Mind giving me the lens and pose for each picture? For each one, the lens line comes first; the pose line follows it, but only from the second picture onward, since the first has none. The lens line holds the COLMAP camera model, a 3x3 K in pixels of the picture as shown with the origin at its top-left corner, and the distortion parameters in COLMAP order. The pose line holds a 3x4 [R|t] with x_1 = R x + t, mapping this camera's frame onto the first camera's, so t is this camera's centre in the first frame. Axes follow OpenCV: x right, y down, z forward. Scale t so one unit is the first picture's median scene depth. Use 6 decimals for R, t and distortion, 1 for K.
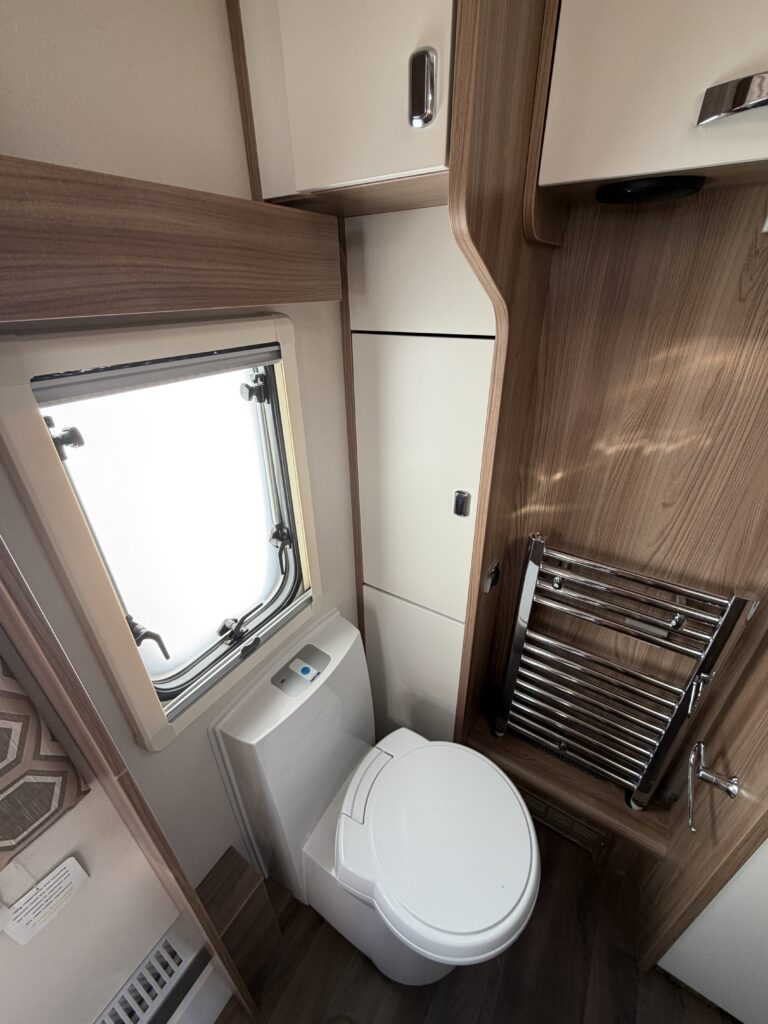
lens RADIAL K [[411.3, 0, 386.5], [0, 411.3, 513.6], [0, 0, 1]] dist [-0.002269, 0.000444]
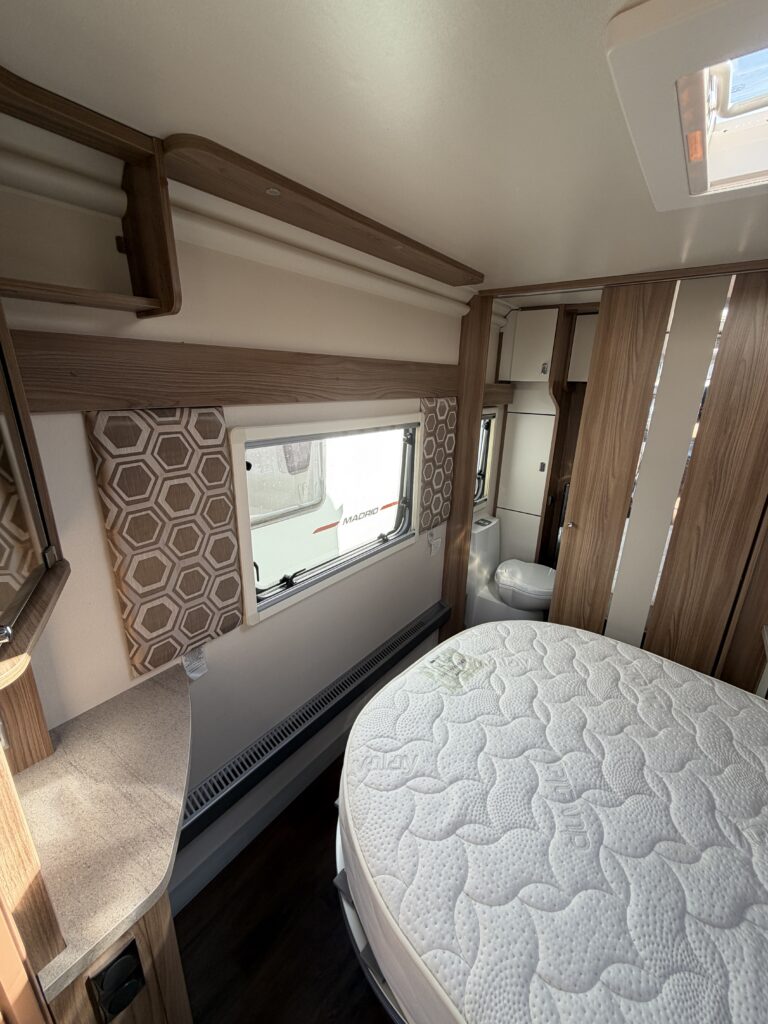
lens RADIAL K [[411.3, 0, 382.5], [0, 411.3, 515.4], [0, 0, 1]] dist [-0.002269, 0.000444]
pose [[0.994968, 0.060735, -0.079683, -1.029011], [-0.074831, 0.979328, -0.187929, 1.395479], [0.066622, 0.192946, 0.978945, -2.803204]]
